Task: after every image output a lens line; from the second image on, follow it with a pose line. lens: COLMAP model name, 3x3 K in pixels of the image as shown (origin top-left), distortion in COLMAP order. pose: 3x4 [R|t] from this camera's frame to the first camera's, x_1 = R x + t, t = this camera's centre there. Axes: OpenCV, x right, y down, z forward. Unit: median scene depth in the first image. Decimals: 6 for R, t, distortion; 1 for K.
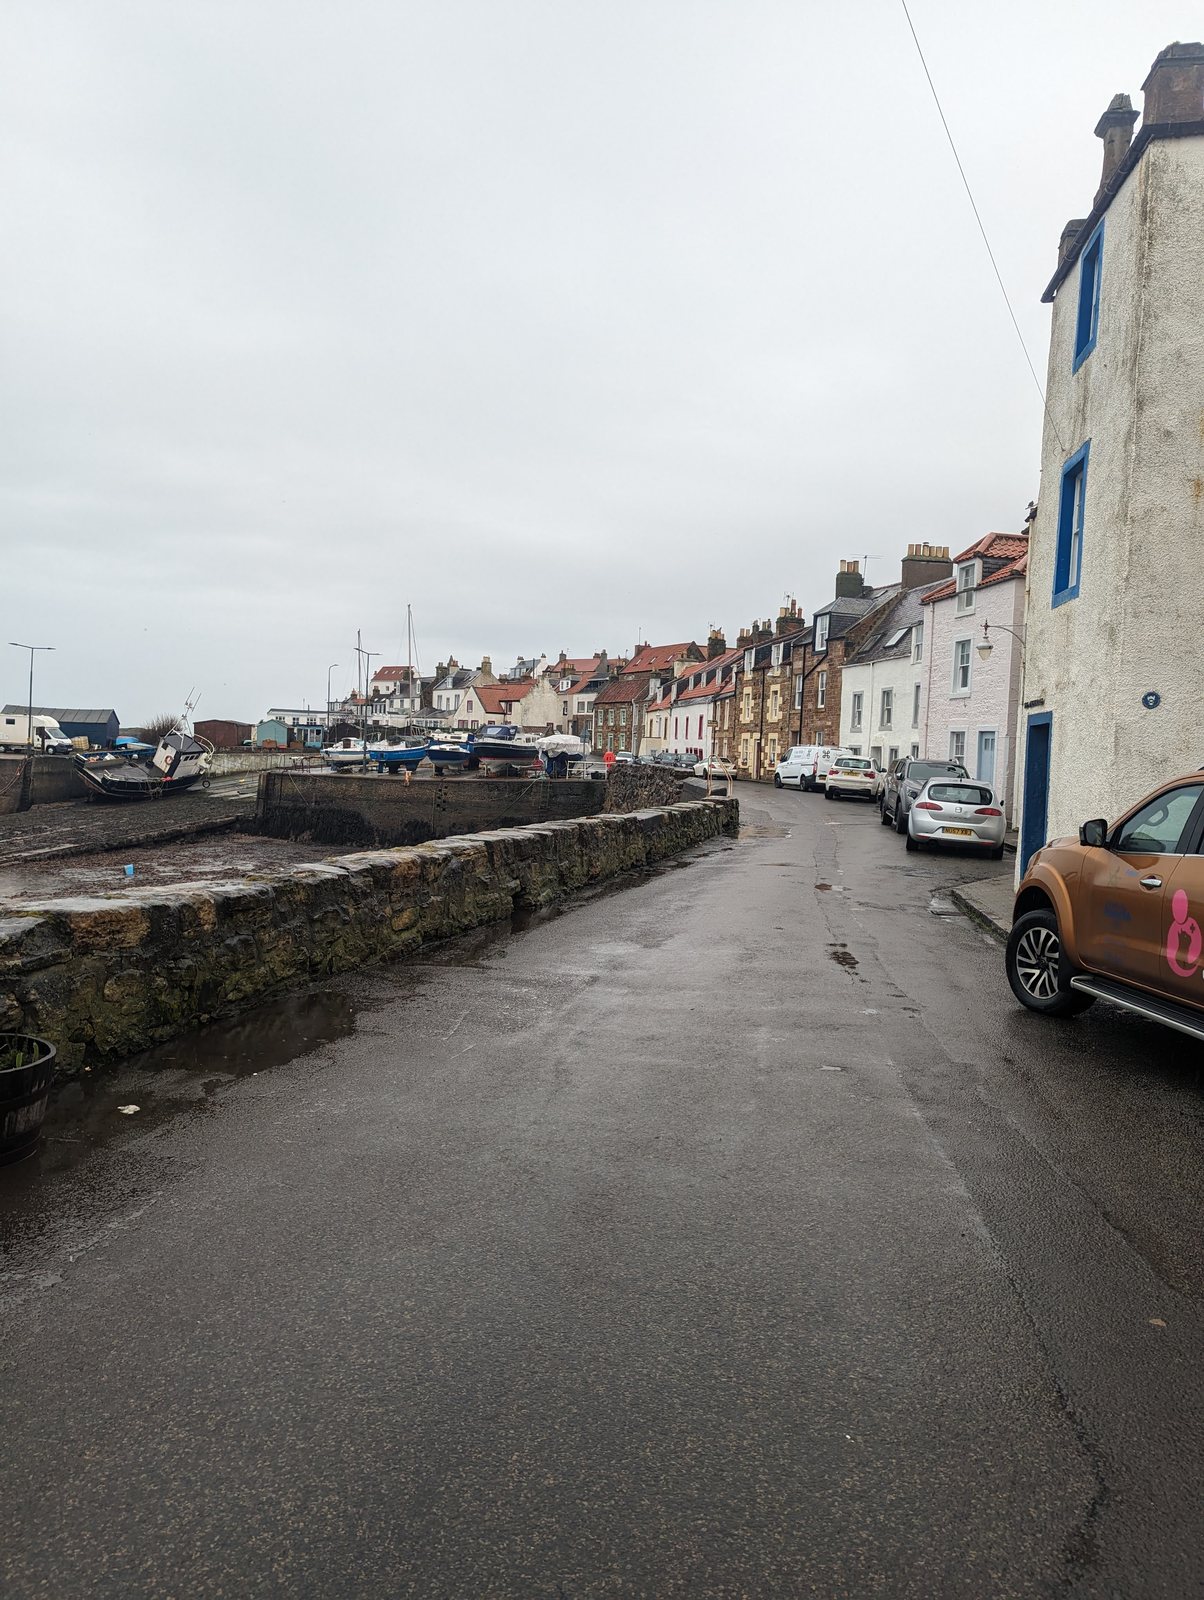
lens RADIAL K [[1117.3, 0, 602.0], [0, 1117.3, 800.0], [0, 0, 1]] dist [0.039234, -0.001282]
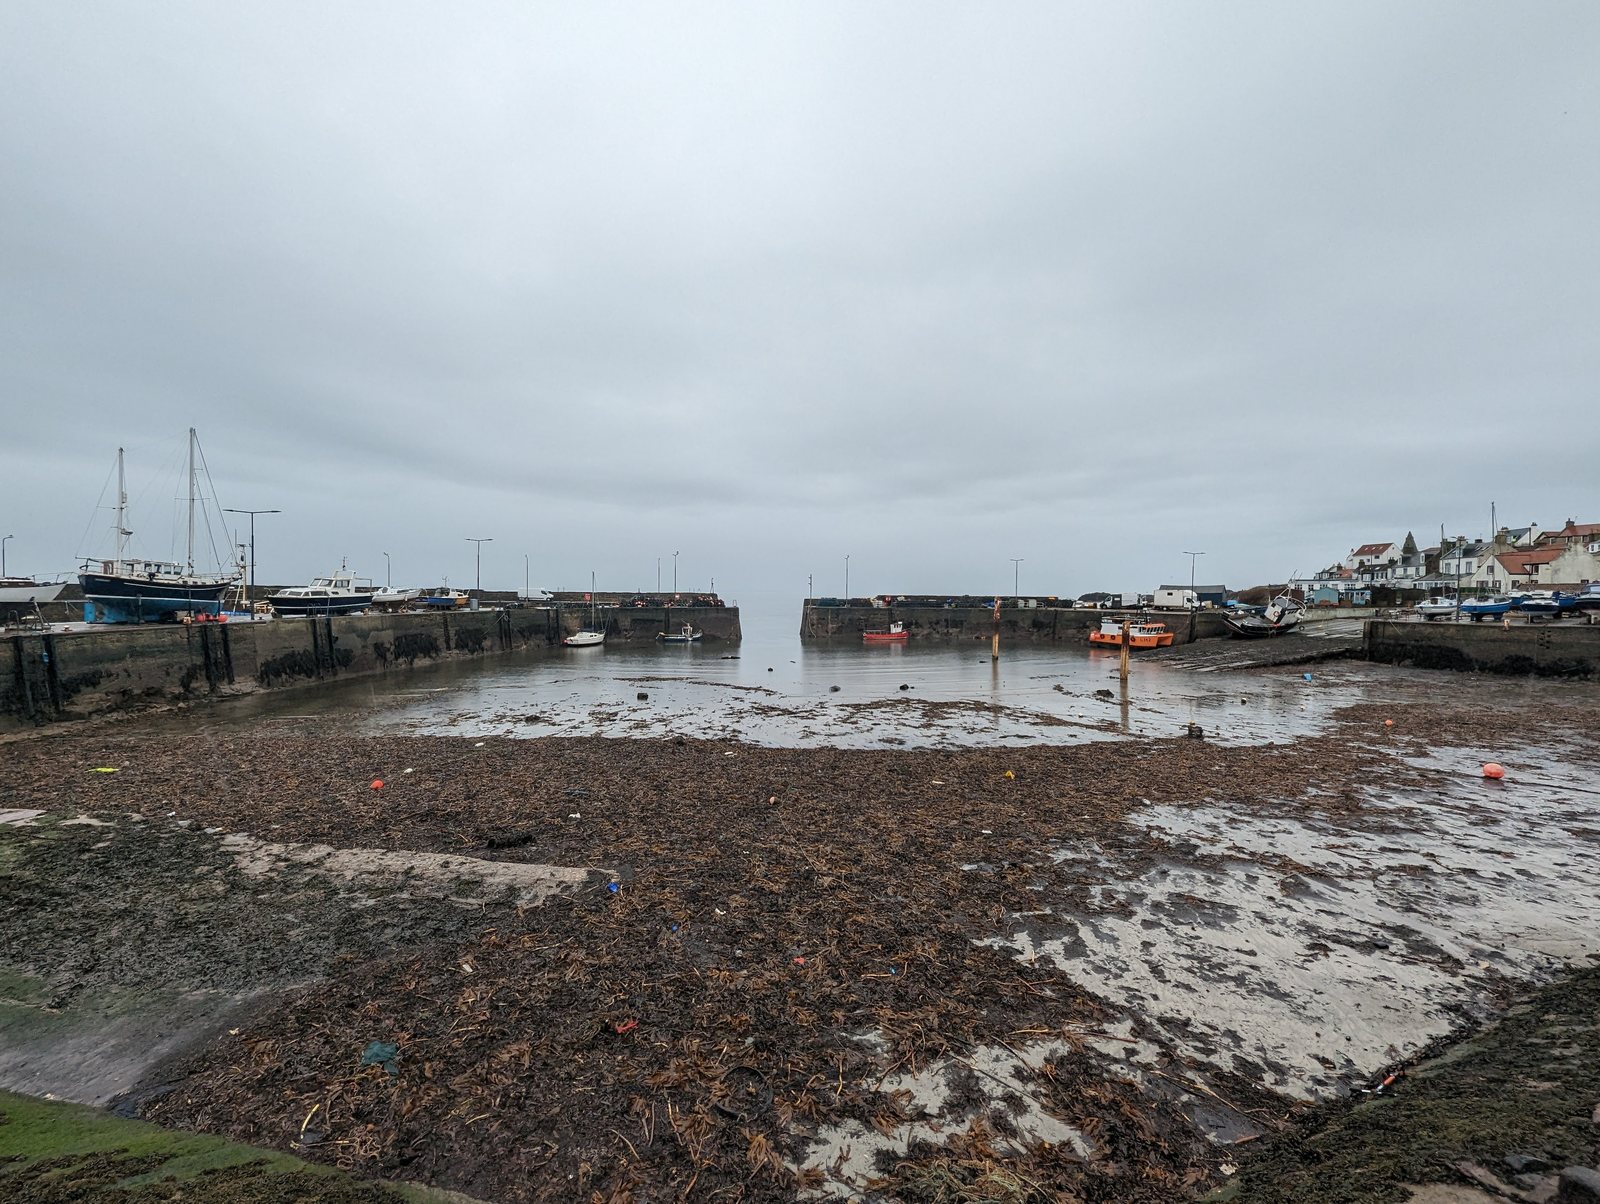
lens RADIAL K [[668.6, 0, 800.0], [0, 668.6, 602.0], [0, 0, 1]] dist [-0.001215, -0.000546]
pose [[0.660567, -0.023704, -0.750392, -0.124310], [-0.017194, 0.998762, -0.046686, 0.006256], [0.750570, 0.043741, 0.659342, -0.211657]]
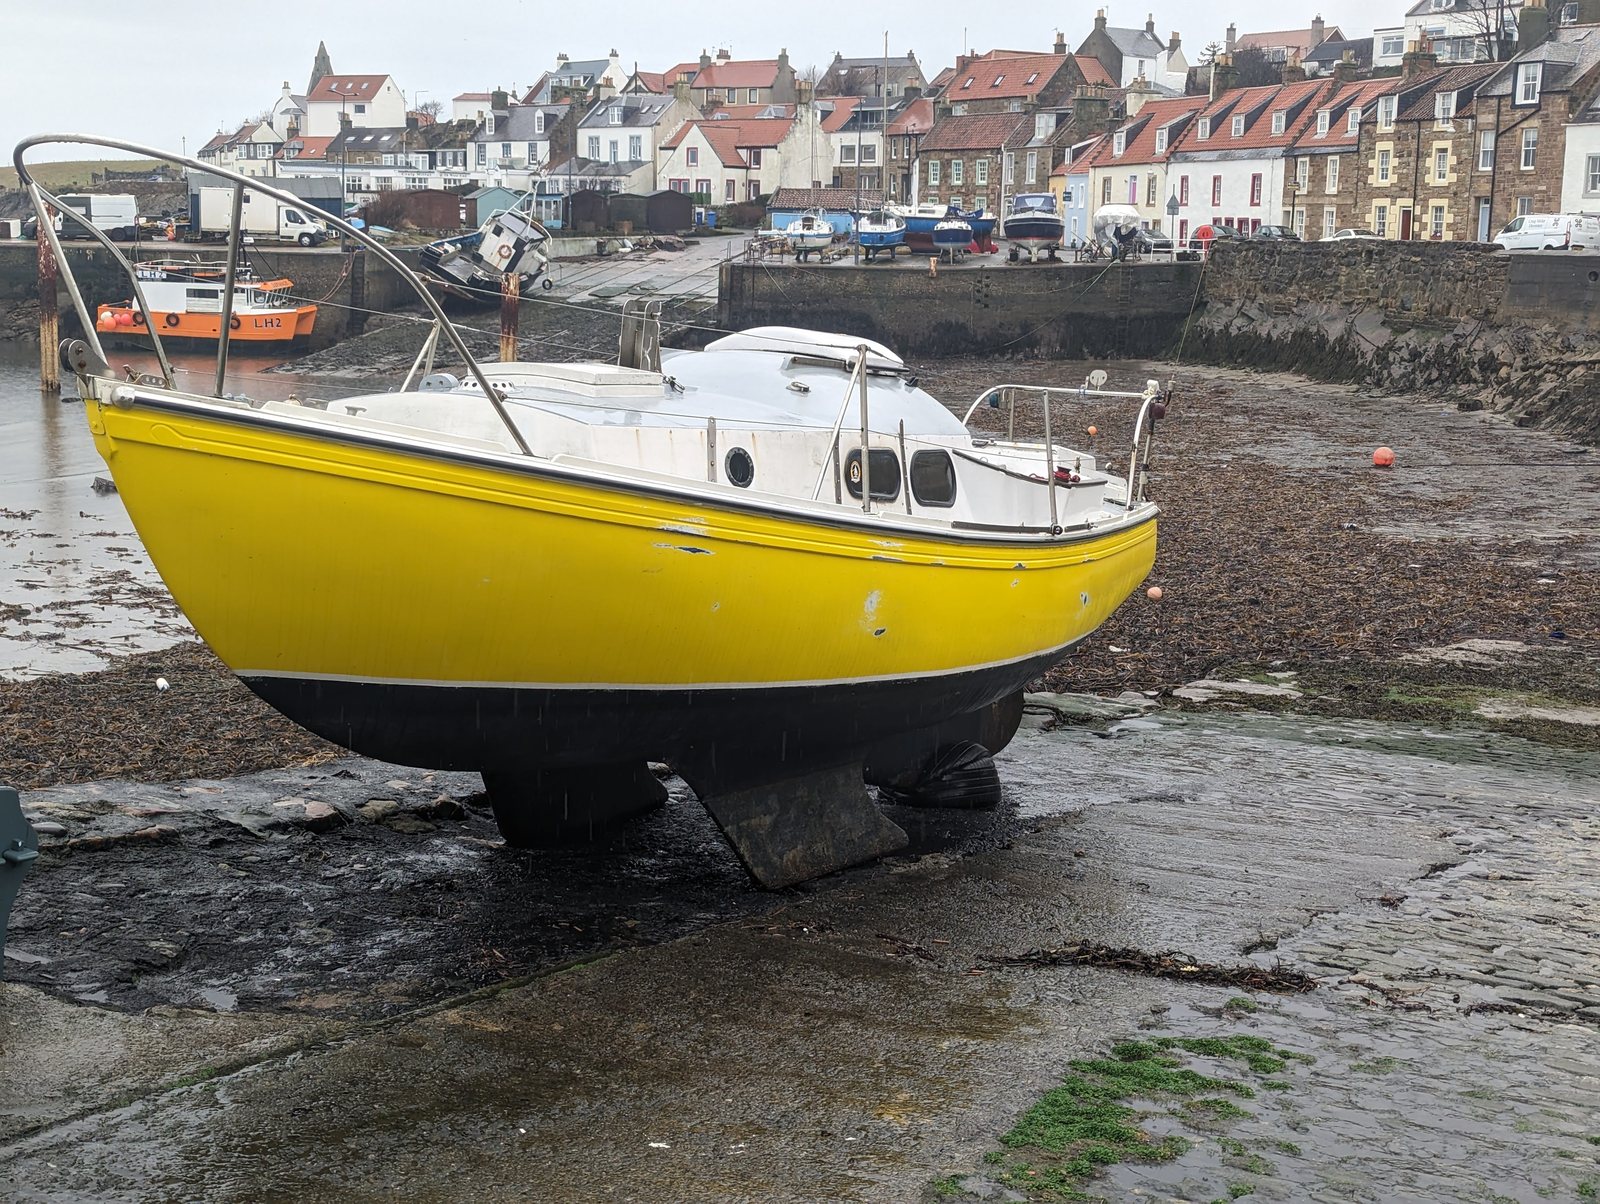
lens RADIAL K [[2219.2, 0, 800.0], [0, 2219.2, 602.0], [0, 0, 1]] dist [0.144325, -0.395678]
pose [[0.986436, -0.047671, 0.157072, -0.498116], [0.027346, 0.991254, 0.129105, 0.008654], [-0.161853, -0.123059, 0.979112, -0.517000]]
